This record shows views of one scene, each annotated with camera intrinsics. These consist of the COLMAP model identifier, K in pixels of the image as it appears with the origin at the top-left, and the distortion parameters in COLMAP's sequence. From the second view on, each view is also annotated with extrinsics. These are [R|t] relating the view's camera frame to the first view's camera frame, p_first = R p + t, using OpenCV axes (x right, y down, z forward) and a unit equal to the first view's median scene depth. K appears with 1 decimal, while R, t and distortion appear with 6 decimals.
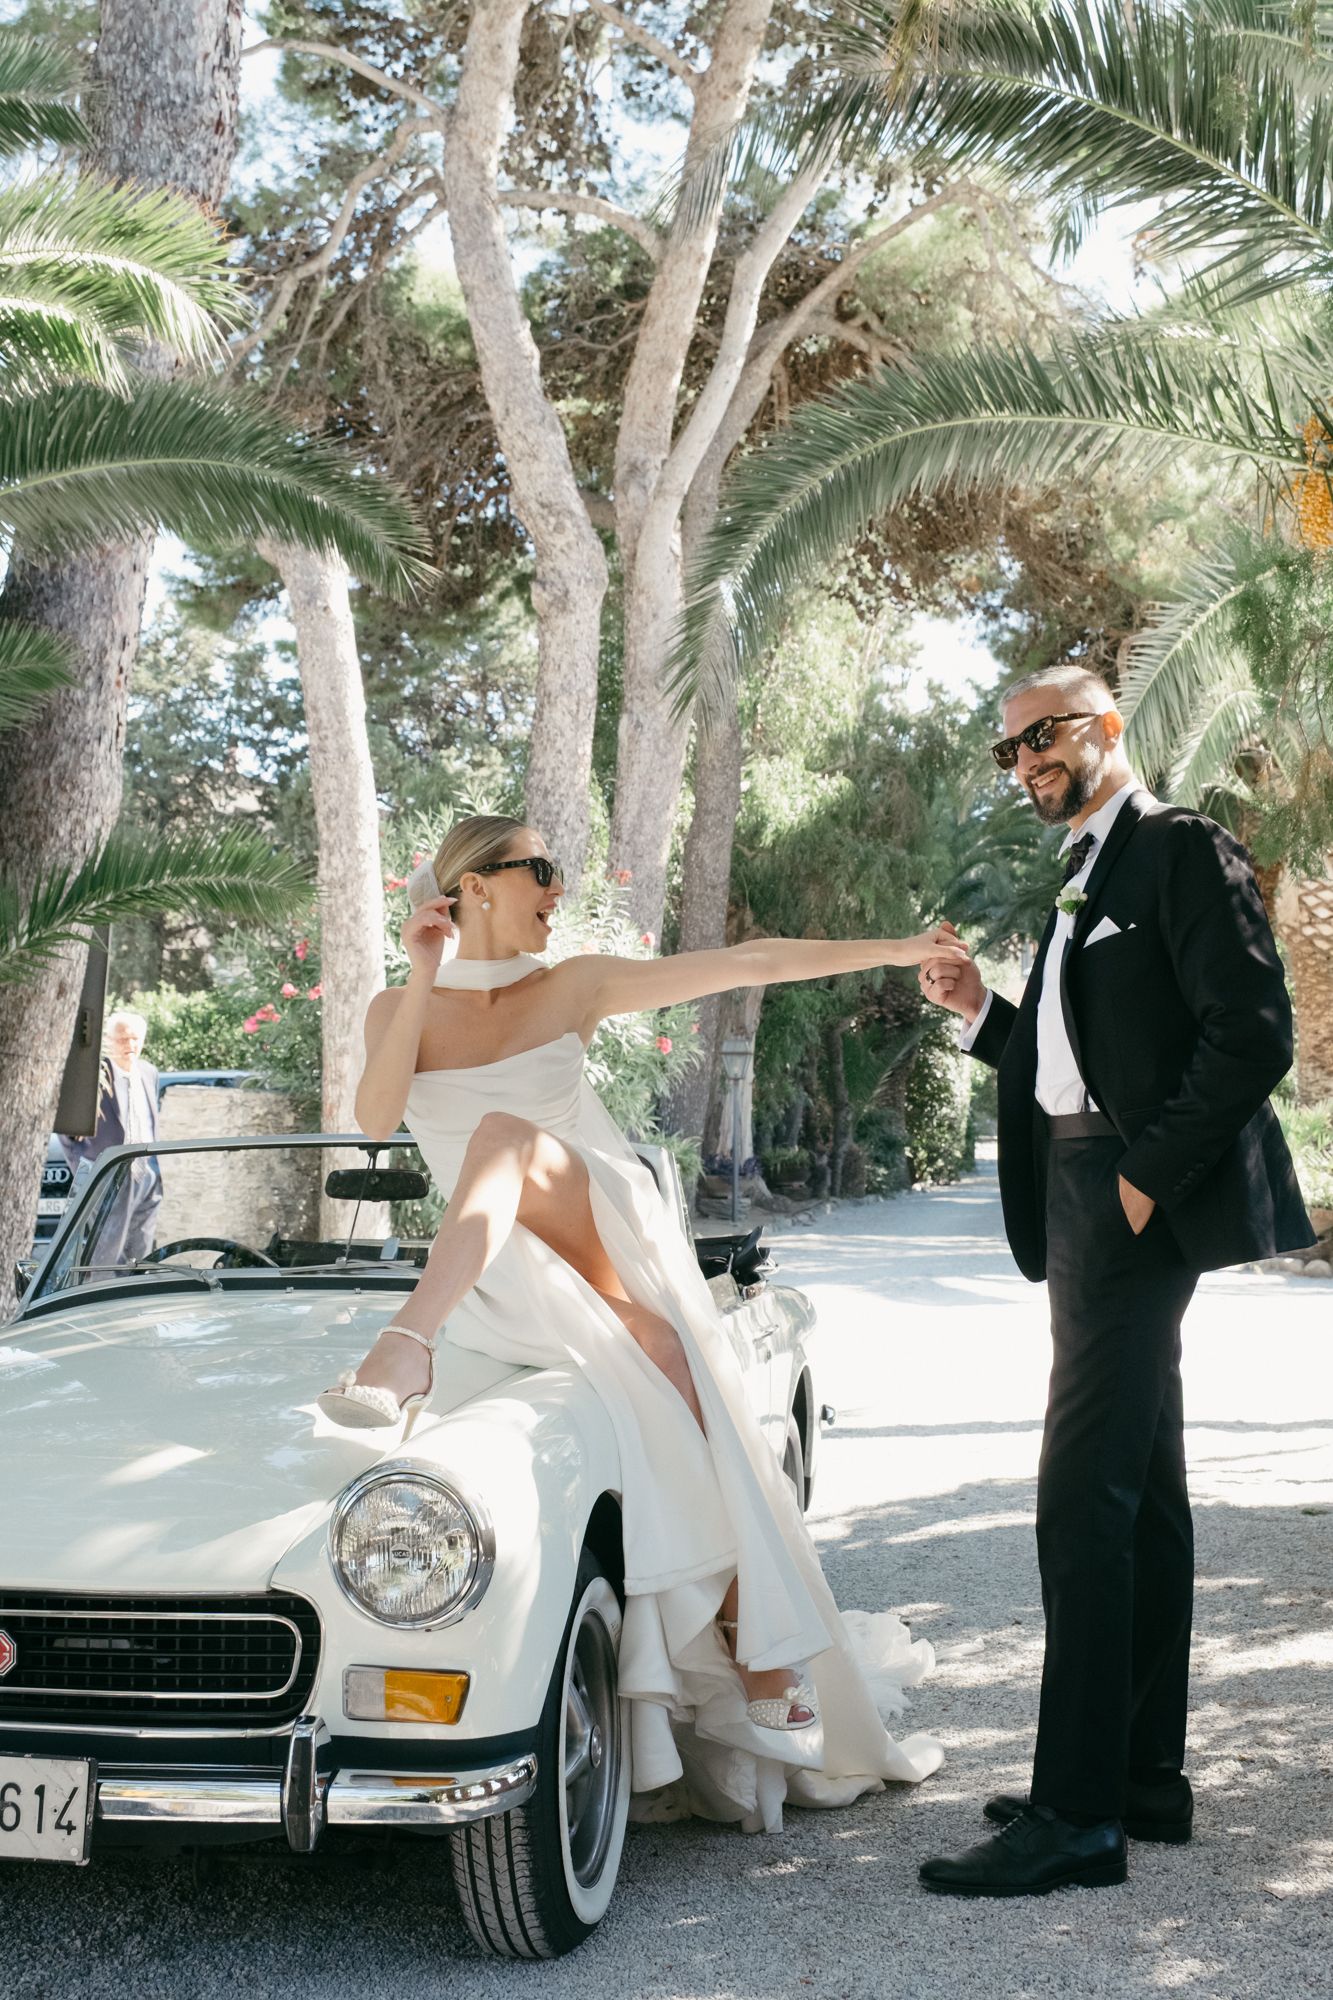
lens RADIAL K [[2365.8, 0, 666.5], [0, 2365.8, 1000.0], [0, 0, 1]] dist [0.013037, -0.023673]
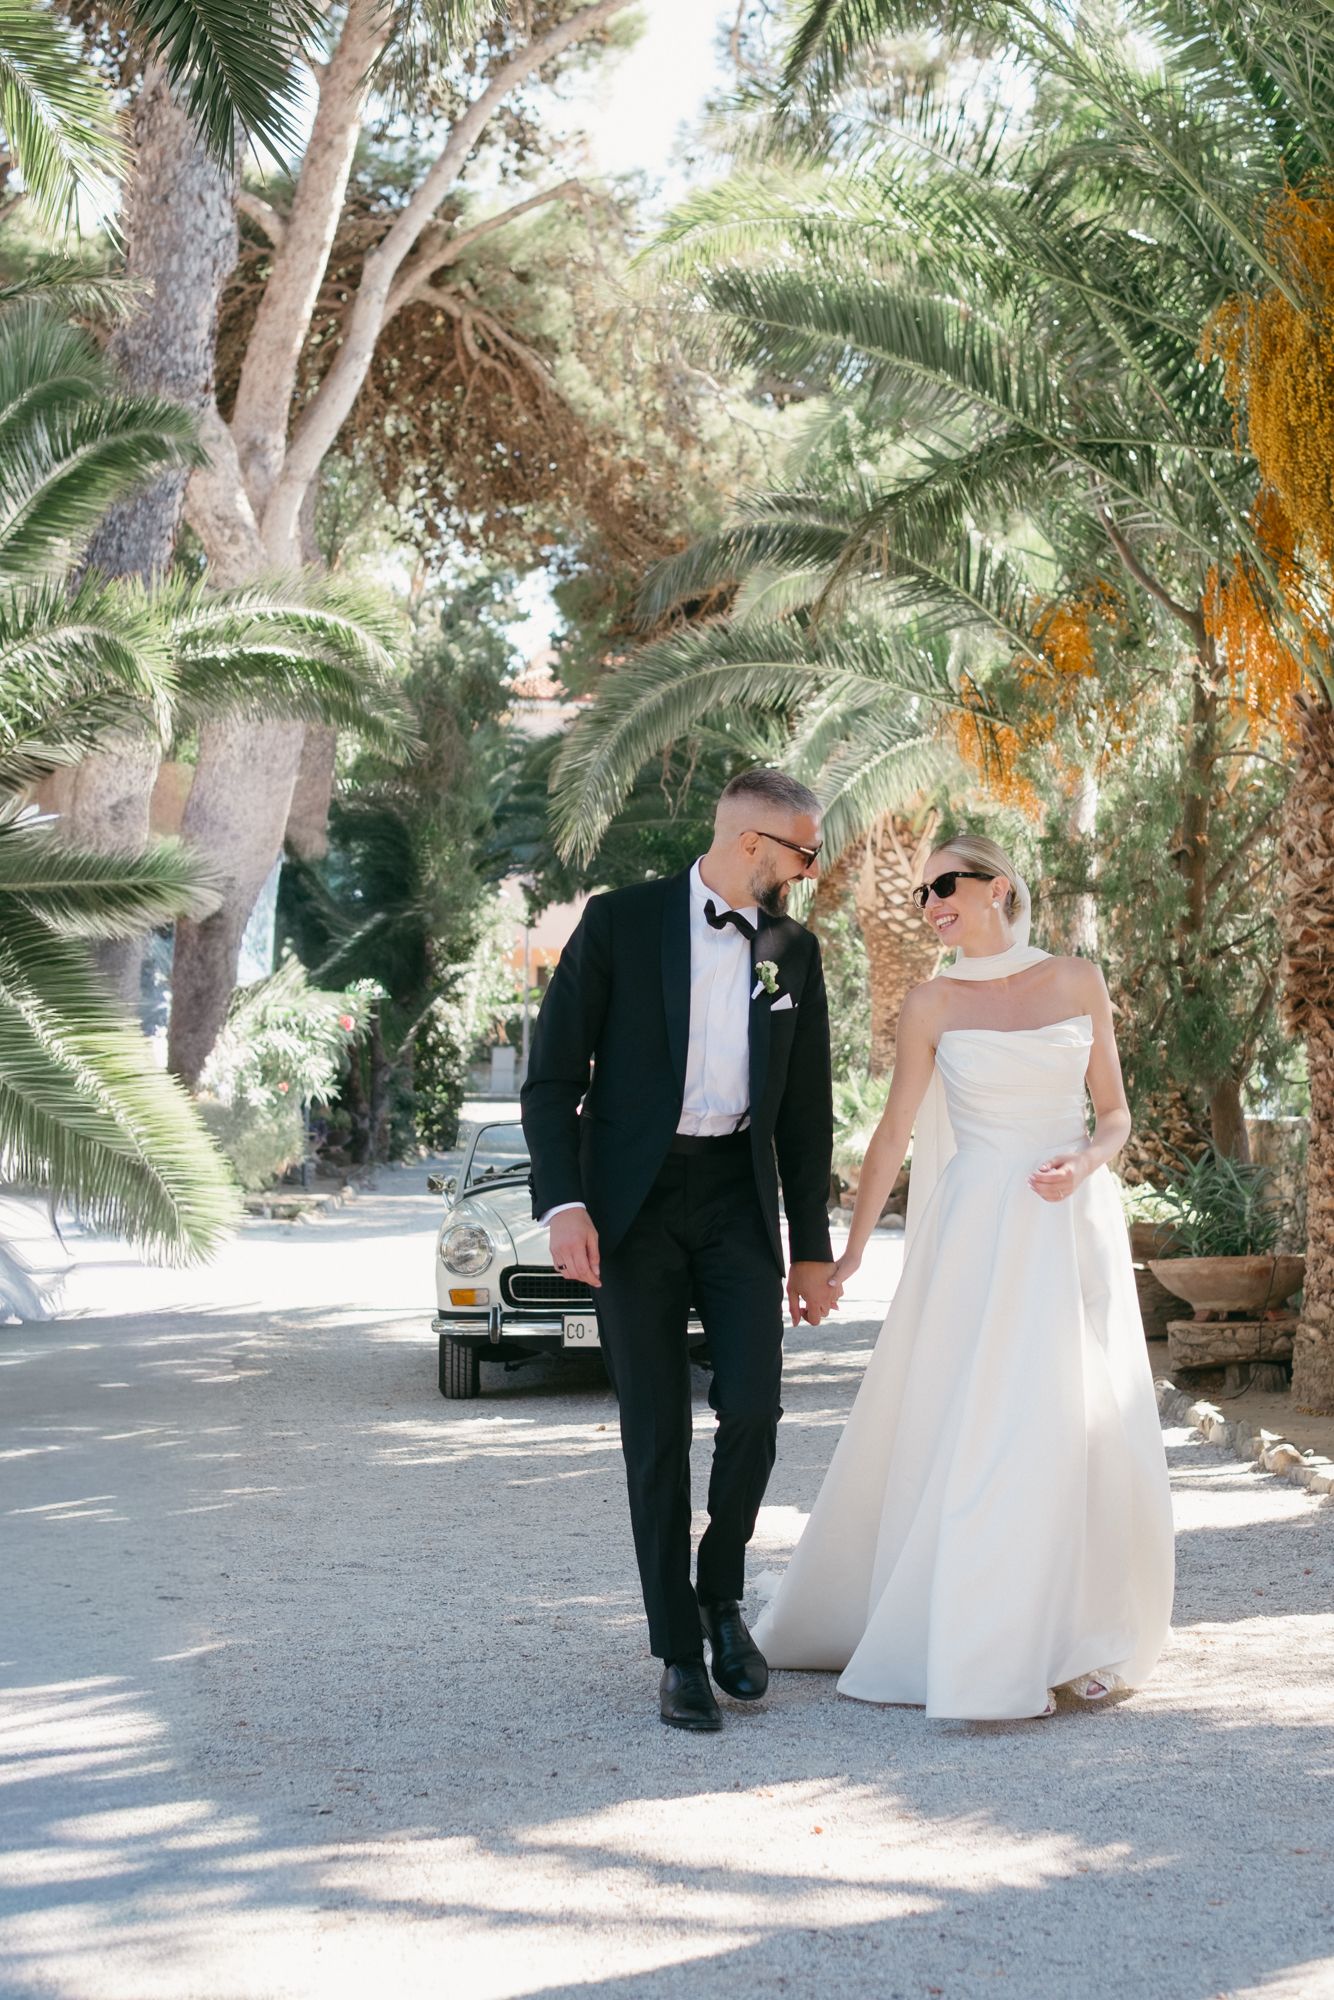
lens RADIAL K [[3081.9, 0, 667.0], [0, 3081.9, 1000.0], [0, 0, 1]] dist [-0.032290, -0.044644]
pose [[0.975400, 0.010336, 0.220198, -0.136681], [-0.016702, 0.999494, 0.027069, -0.026660], [-0.219807, -0.030081, 0.975080, -0.357873]]
